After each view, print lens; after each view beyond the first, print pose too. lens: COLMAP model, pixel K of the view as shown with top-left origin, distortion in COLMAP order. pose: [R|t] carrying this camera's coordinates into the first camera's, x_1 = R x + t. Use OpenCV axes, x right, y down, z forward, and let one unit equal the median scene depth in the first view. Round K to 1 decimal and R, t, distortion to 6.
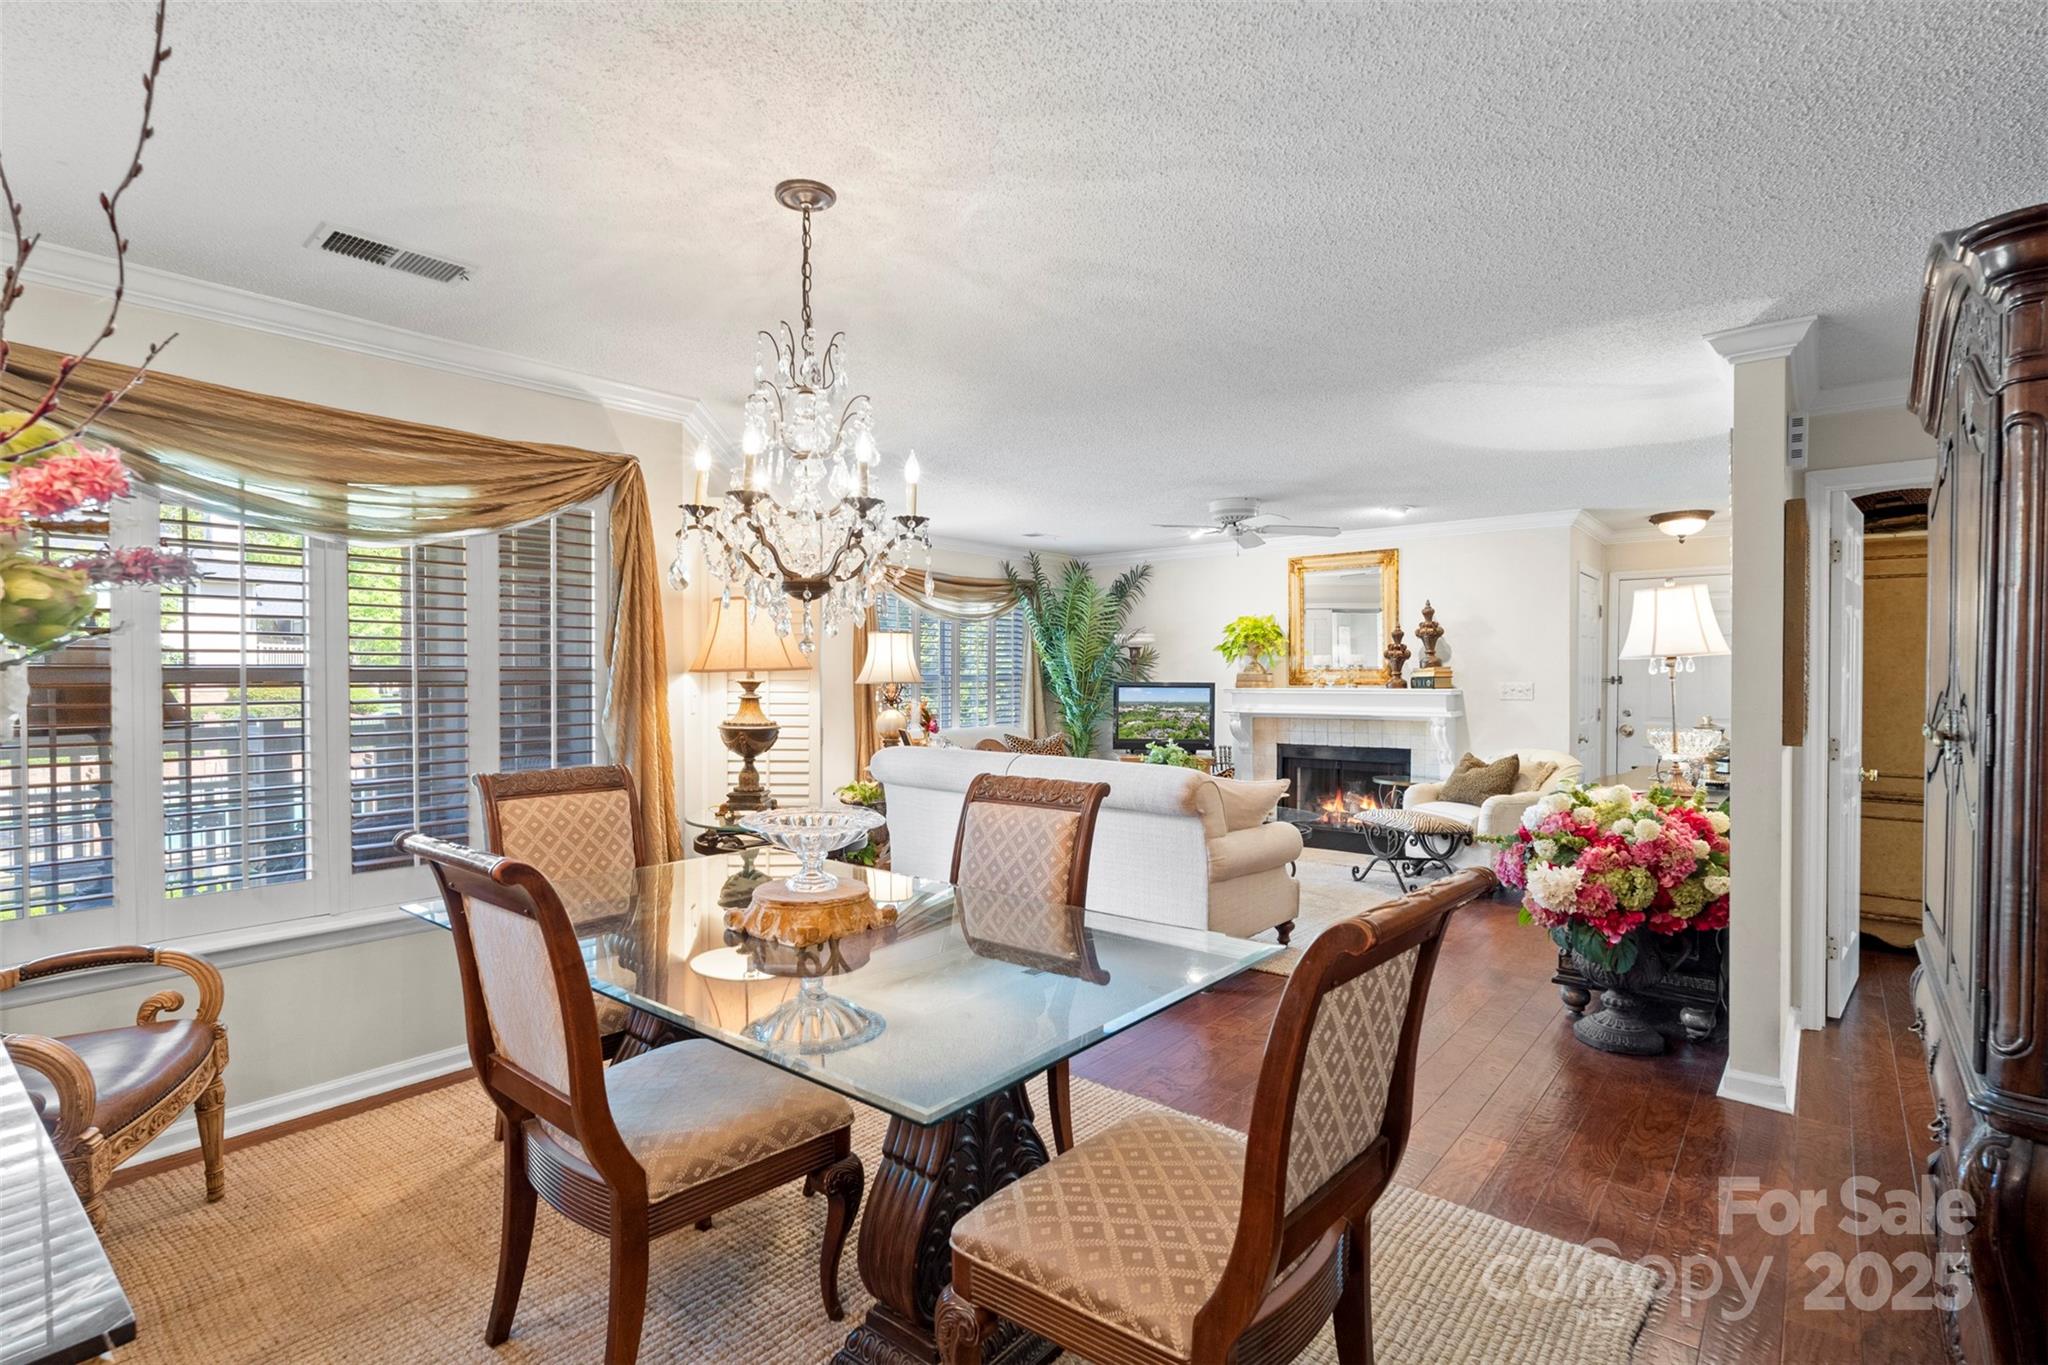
lens RADIAL K [[977.4, 0, 1026.4], [0, 977.4, 678.5], [0, 0, 1]] dist [0.008850, -0.000315]
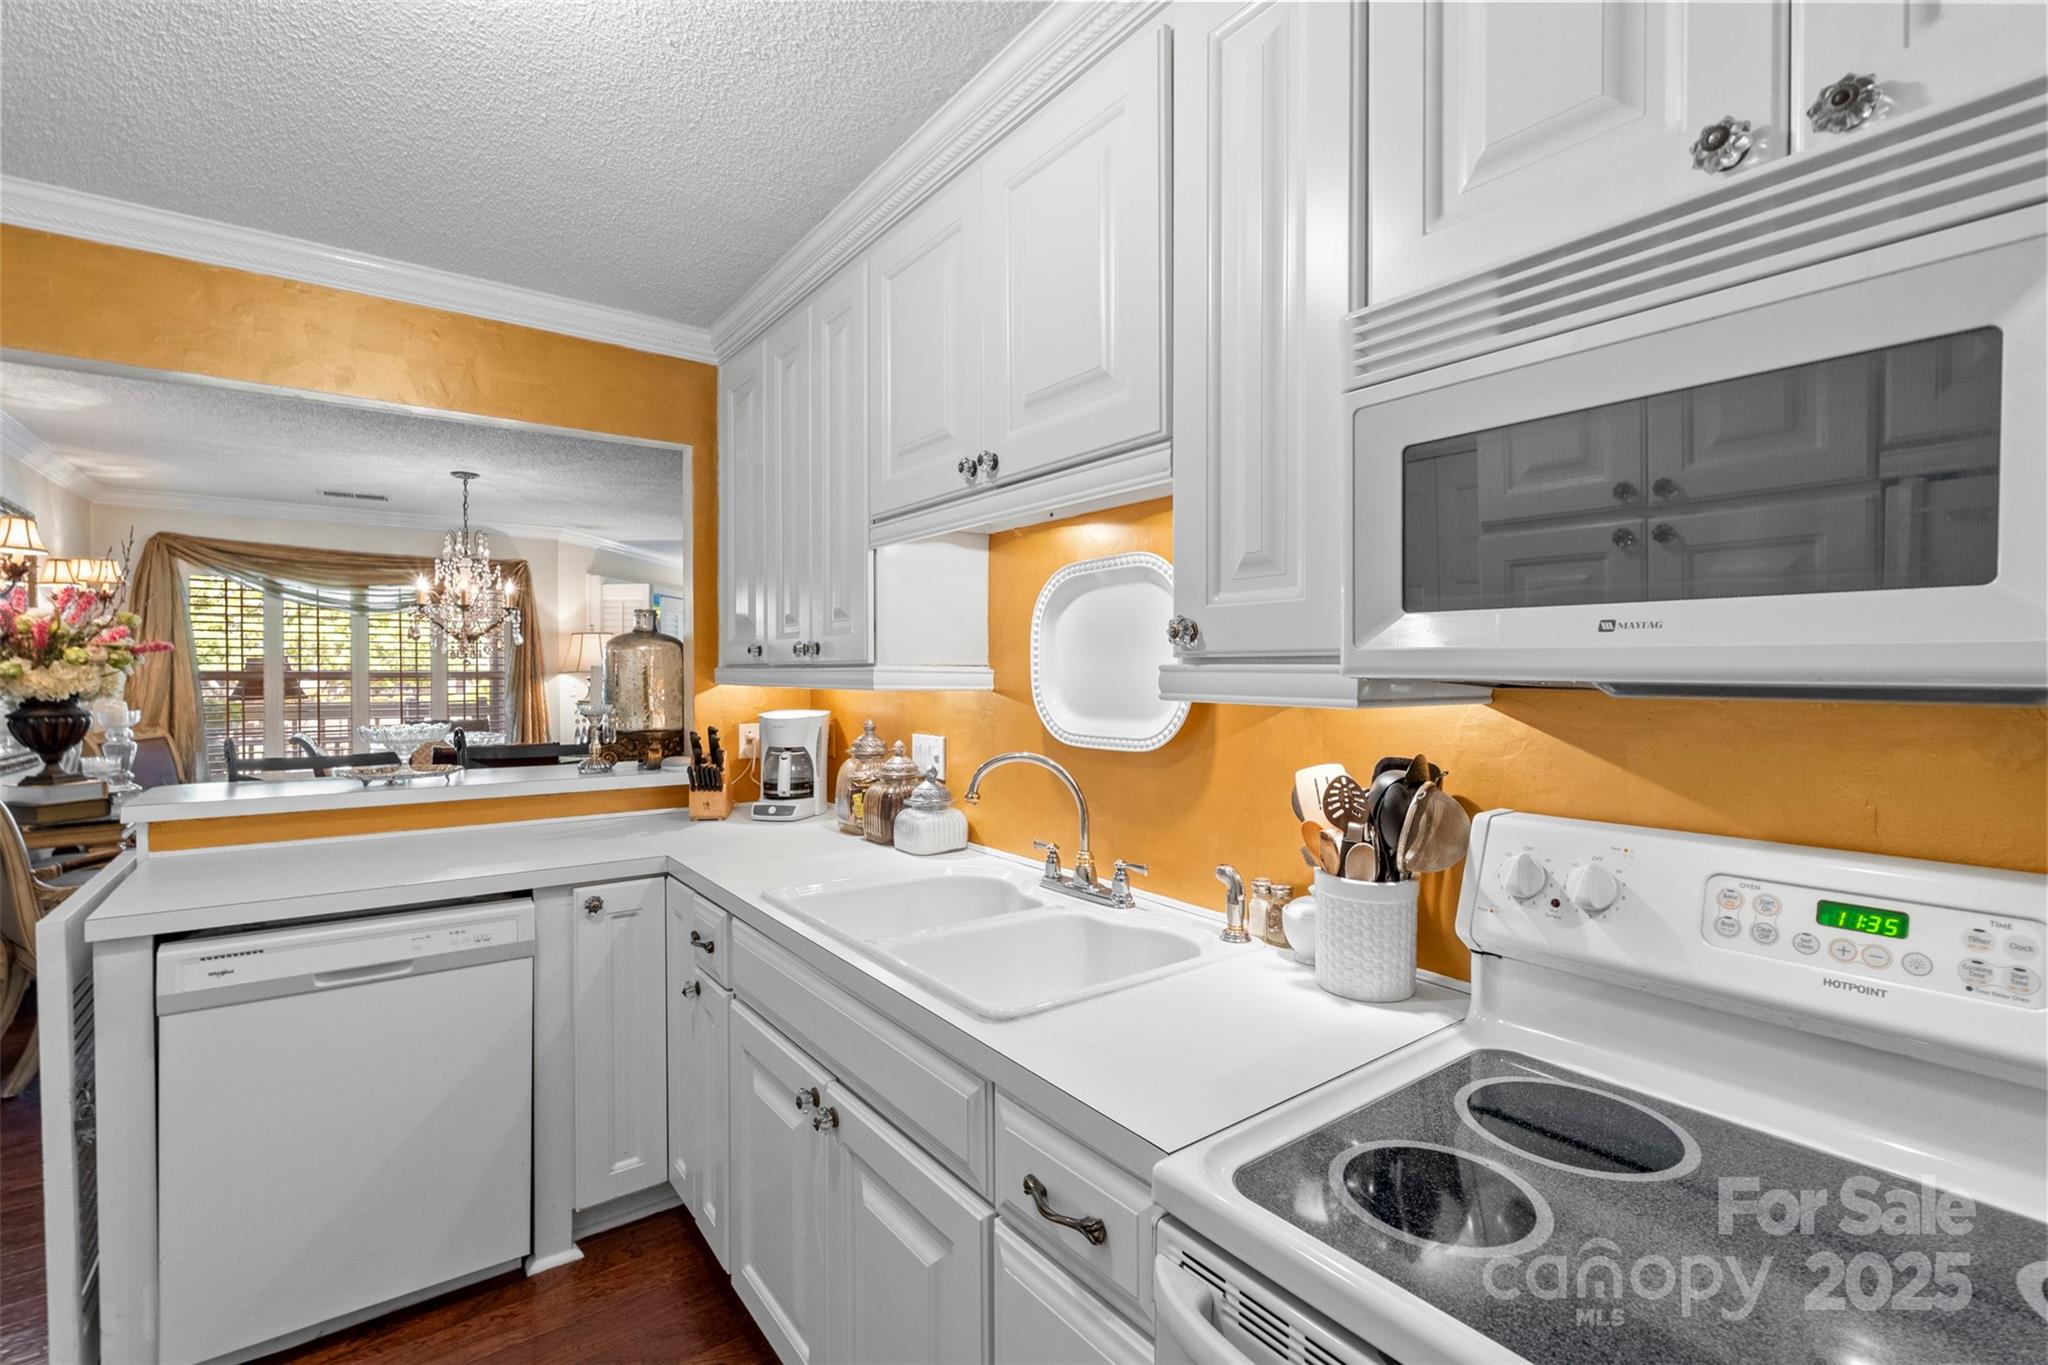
lens RADIAL K [[899.3, 0, 1029.5], [0, 899.3, 682.8], [0, 0, 1]] dist [-0.003863, 0.000133]
pose [[0.976883, -0.005885, -0.213694, 0.507312], [0.007847, 0.999934, 0.008335, 0.004316], [0.213631, -0.009819, 0.976865, -0.276096]]
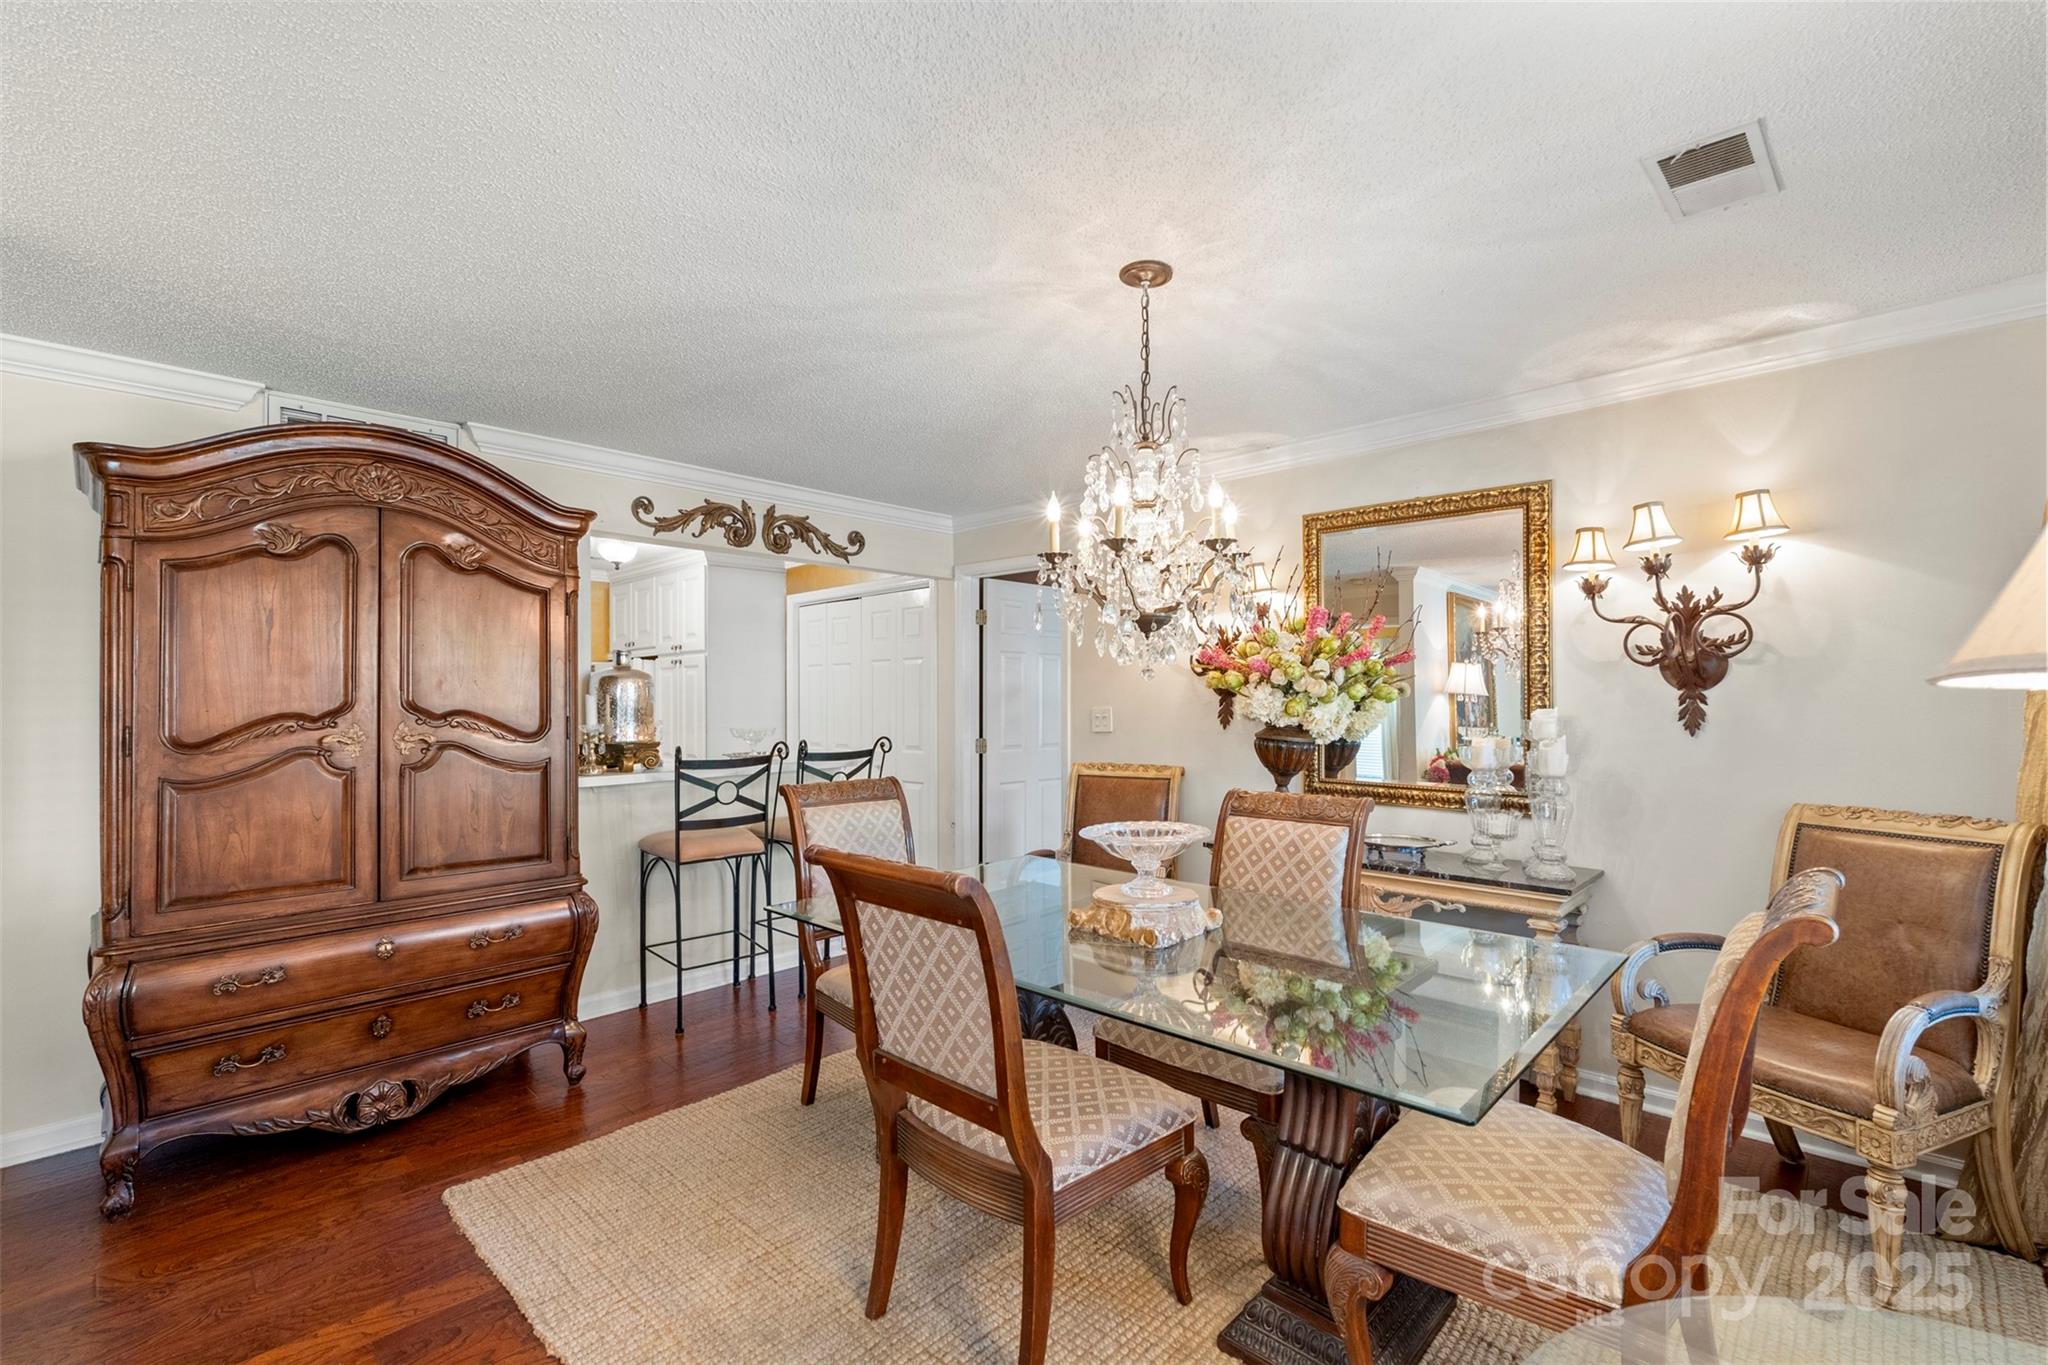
lens RADIAL K [[899.3, 0, 1011.3], [0, 899.3, 691.5], [0, 0, 1]] dist [-0.003863, 0.000133]
pose [[-0.998079, 0.003383, 0.061868, -0.042331], [0.003260, 0.999993, -0.002090, -0.003262], [-0.061875, -0.001884, -0.998082, 0.652356]]
